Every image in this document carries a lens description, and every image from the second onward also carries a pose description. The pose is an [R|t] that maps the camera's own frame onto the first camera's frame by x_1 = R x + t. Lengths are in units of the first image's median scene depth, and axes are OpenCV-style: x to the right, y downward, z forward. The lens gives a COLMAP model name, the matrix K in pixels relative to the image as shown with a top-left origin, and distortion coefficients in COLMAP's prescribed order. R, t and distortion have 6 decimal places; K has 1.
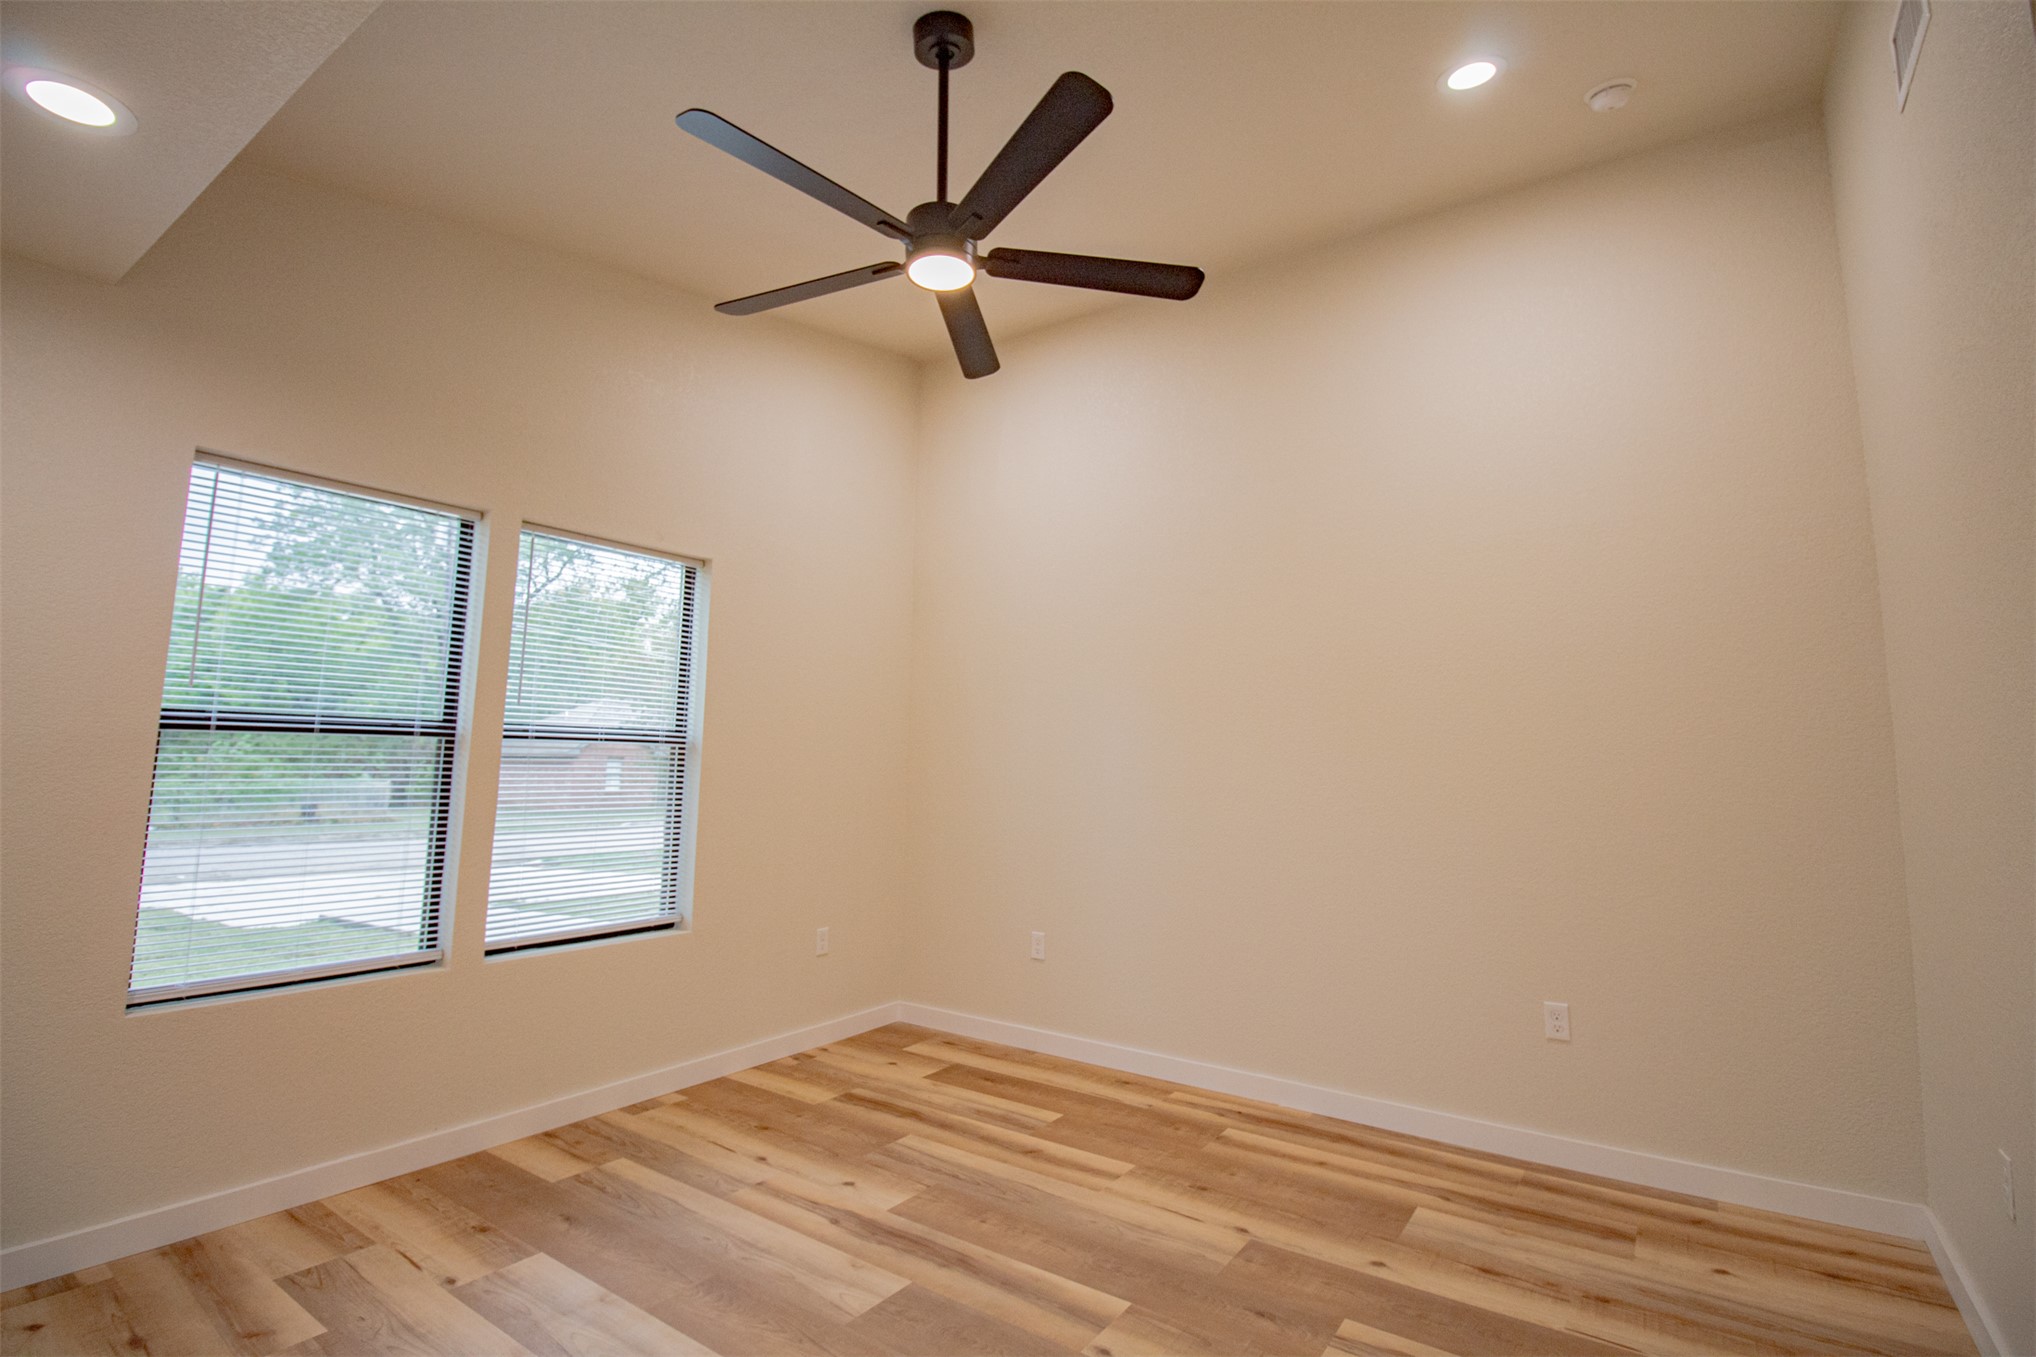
lens RADIAL K [[945.2, 0, 1029.8], [0, 945.2, 646.6], [0, 0, 1]] dist [0.001549, -0.012918]
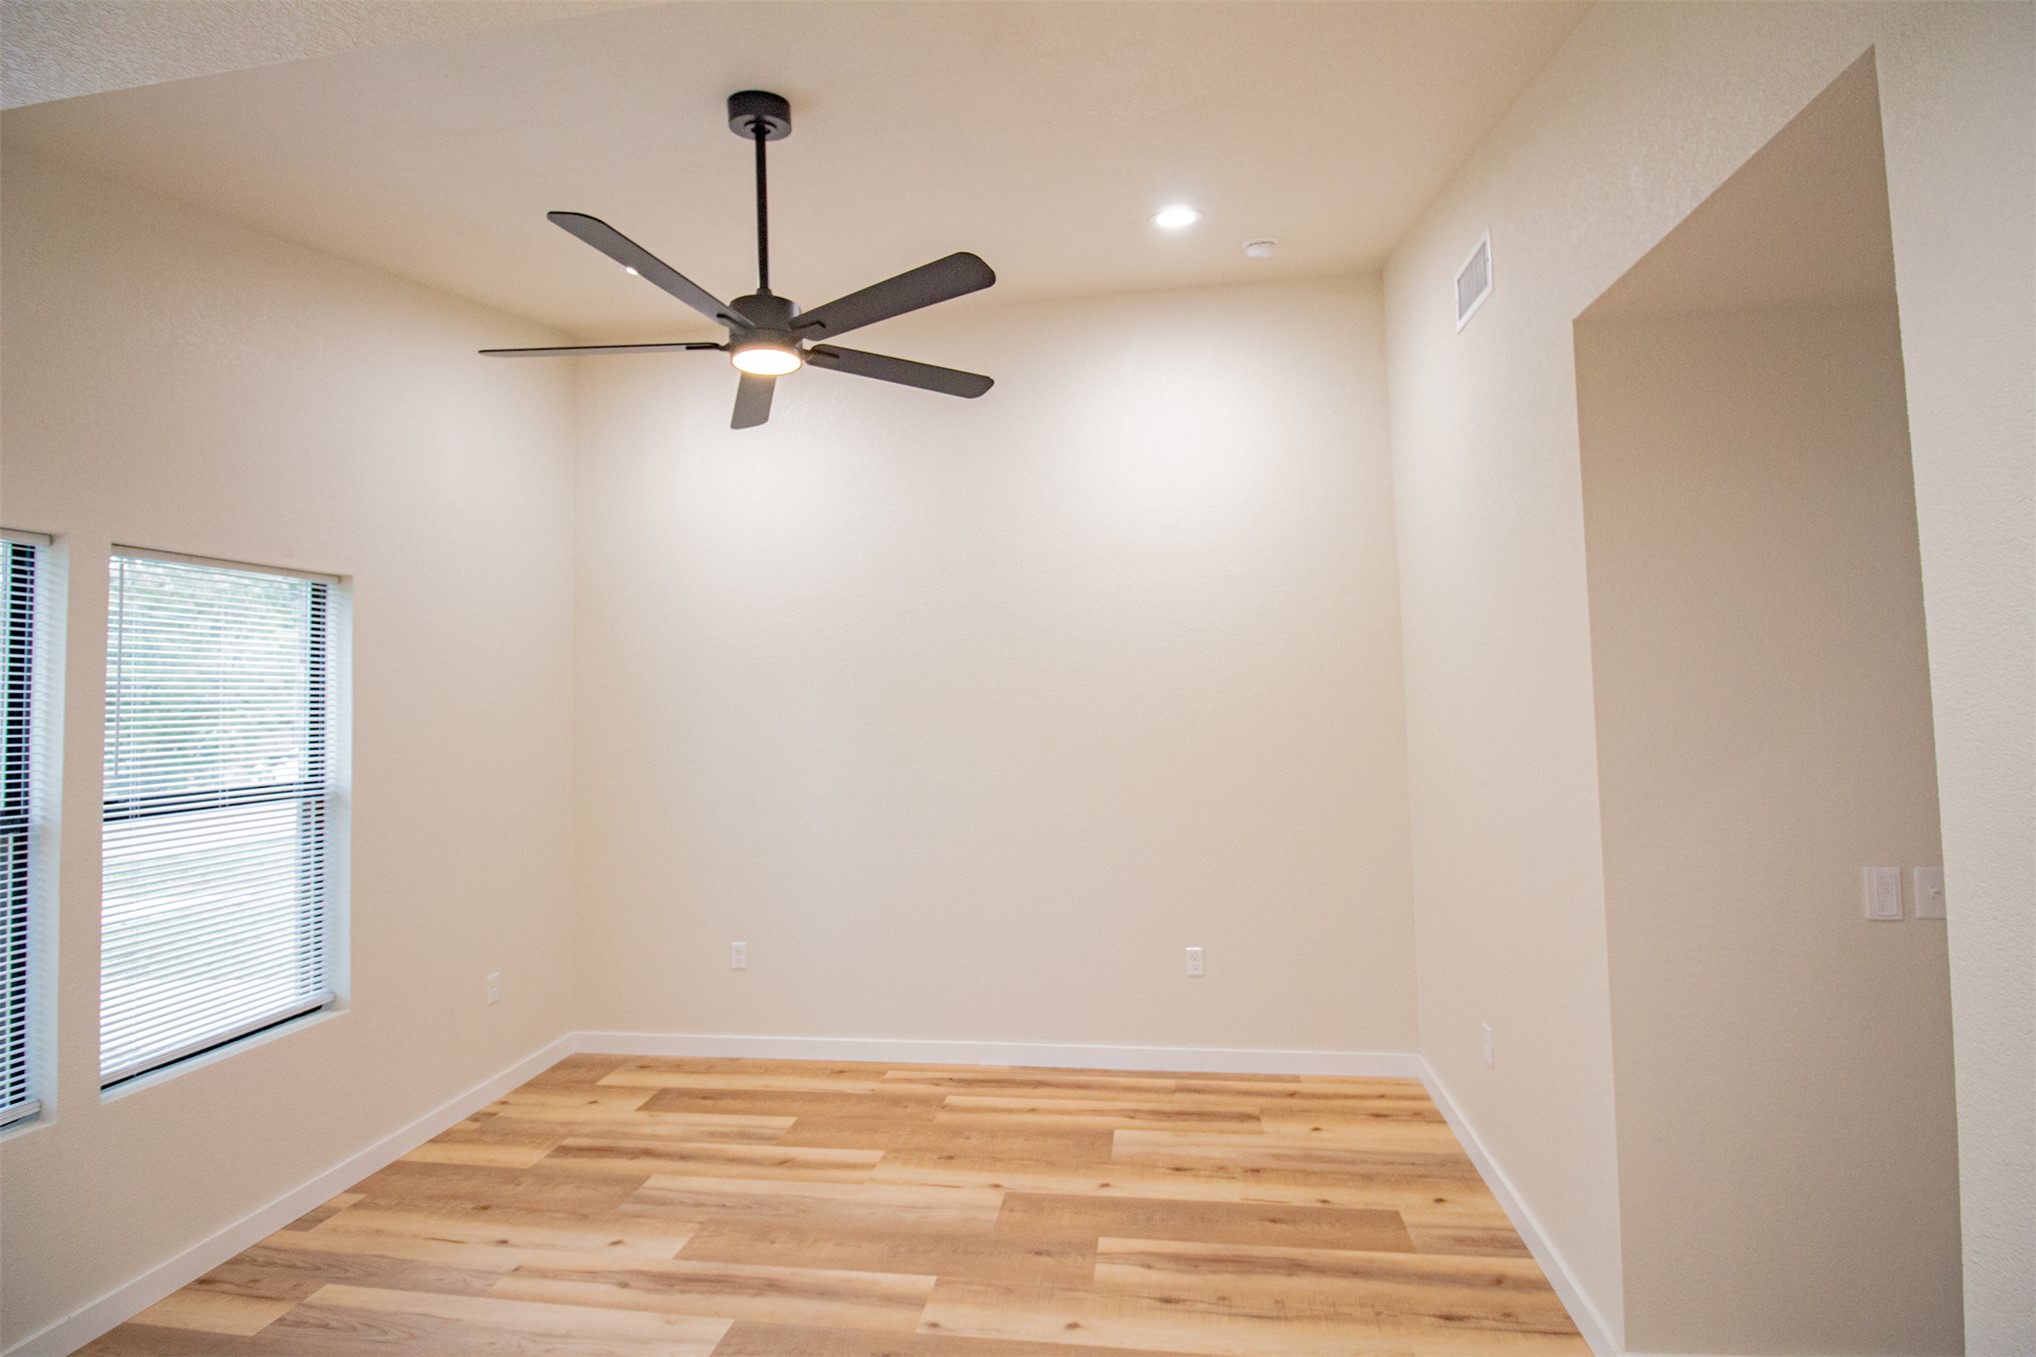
lens RADIAL K [[945.2, 0, 1037.8], [0, 945.2, 652.9], [0, 0, 1]] dist [0.001549, -0.012918]
pose [[0.895543, -0.018341, 0.444597, -0.212178], [-0.014376, 0.997436, 0.070105, -0.119233], [-0.444743, -0.069174, 0.892983, -0.037213]]
